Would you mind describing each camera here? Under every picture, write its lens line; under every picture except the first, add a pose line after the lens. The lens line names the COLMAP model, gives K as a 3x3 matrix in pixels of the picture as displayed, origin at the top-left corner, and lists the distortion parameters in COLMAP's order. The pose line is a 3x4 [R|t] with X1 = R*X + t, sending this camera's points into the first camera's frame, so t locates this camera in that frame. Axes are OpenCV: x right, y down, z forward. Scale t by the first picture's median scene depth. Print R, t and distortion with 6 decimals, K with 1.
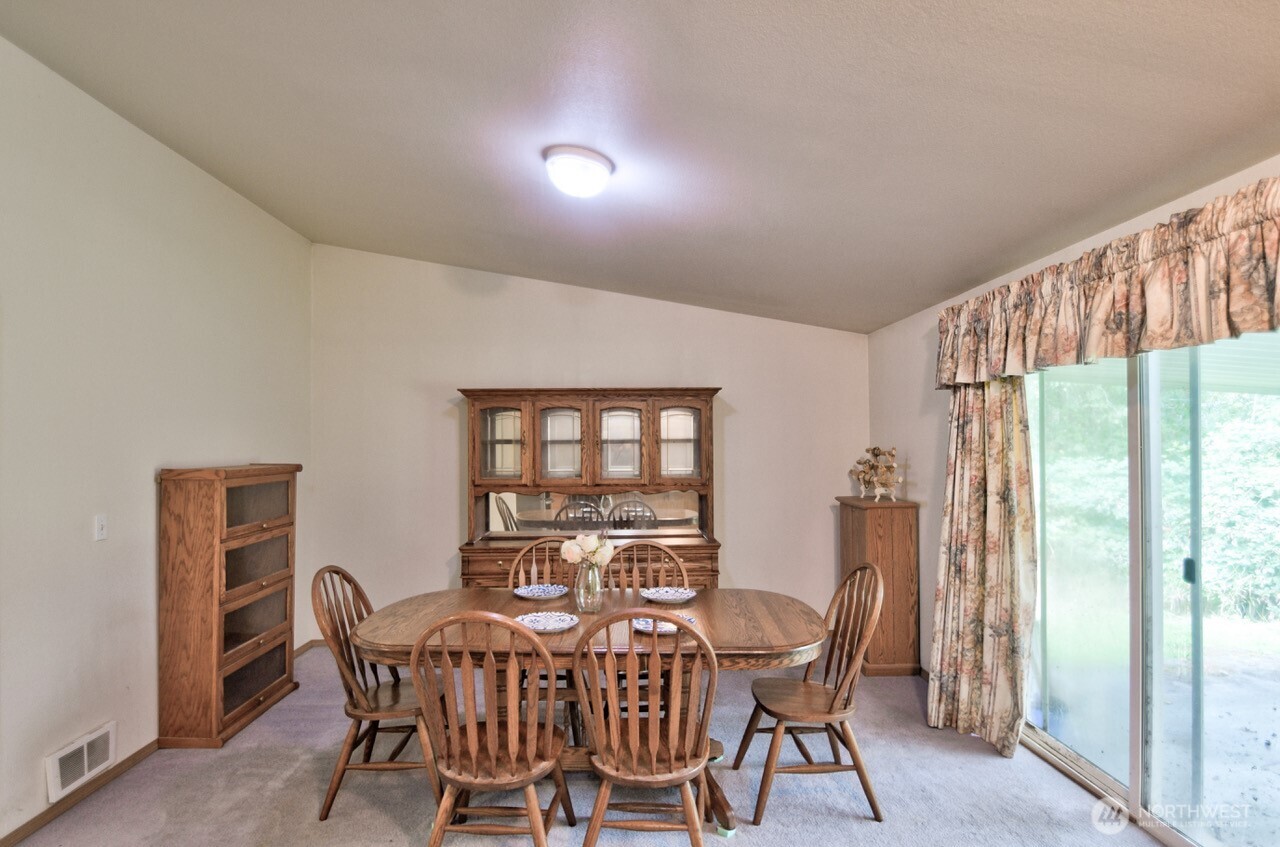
lens RADIAL K [[677.9, 0, 613.7], [0, 677.9, 434.2], [0, 0, 1]] dist [-0.009827, -0.014989]
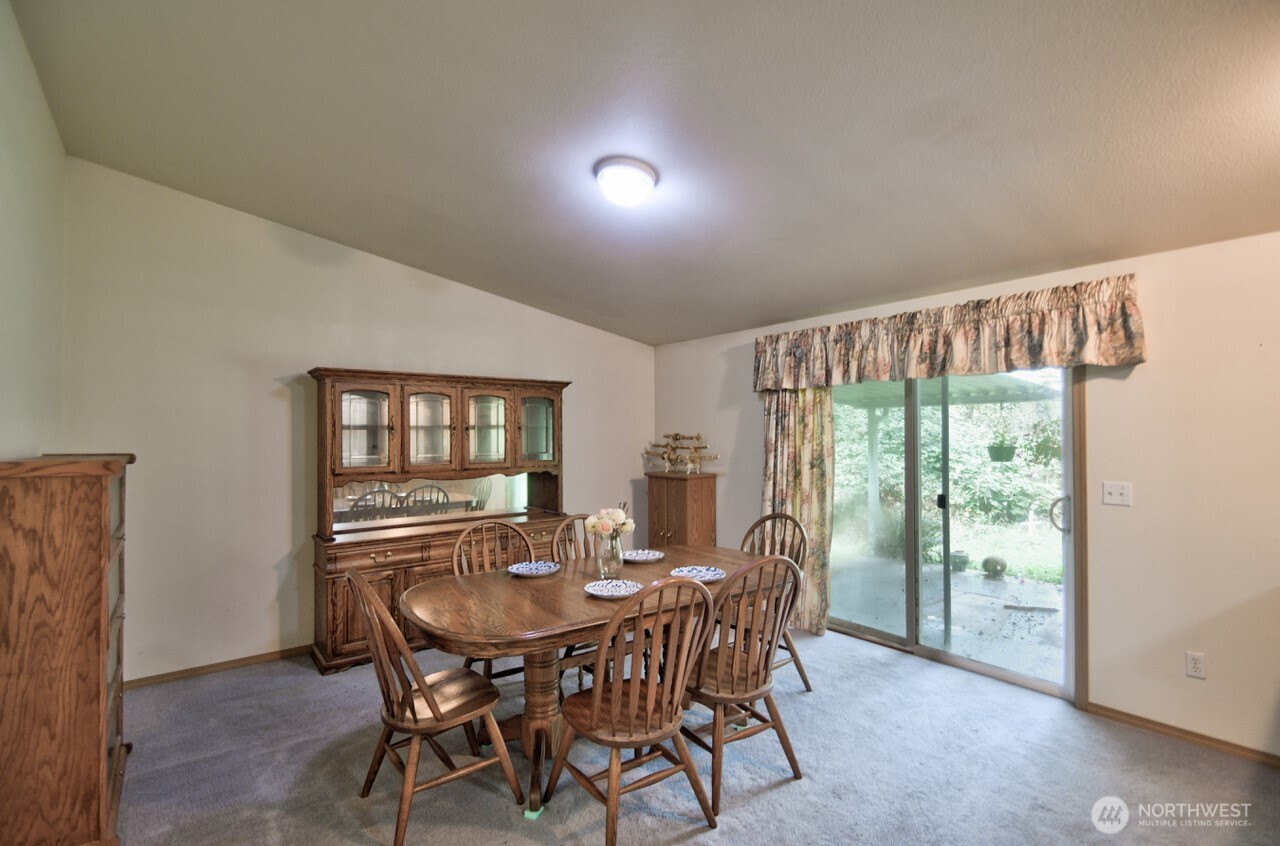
lens RADIAL K [[591.7, 0, 644.2], [0, 591.7, 429.5], [0, 0, 1]] dist [-0.000693, -0.008780]
pose [[0.796547, 0.006180, 0.604546, -0.513439], [-0.010268, 0.999942, 0.003307, 0.011719], [-0.604490, -0.008841, 0.796564, 0.166699]]
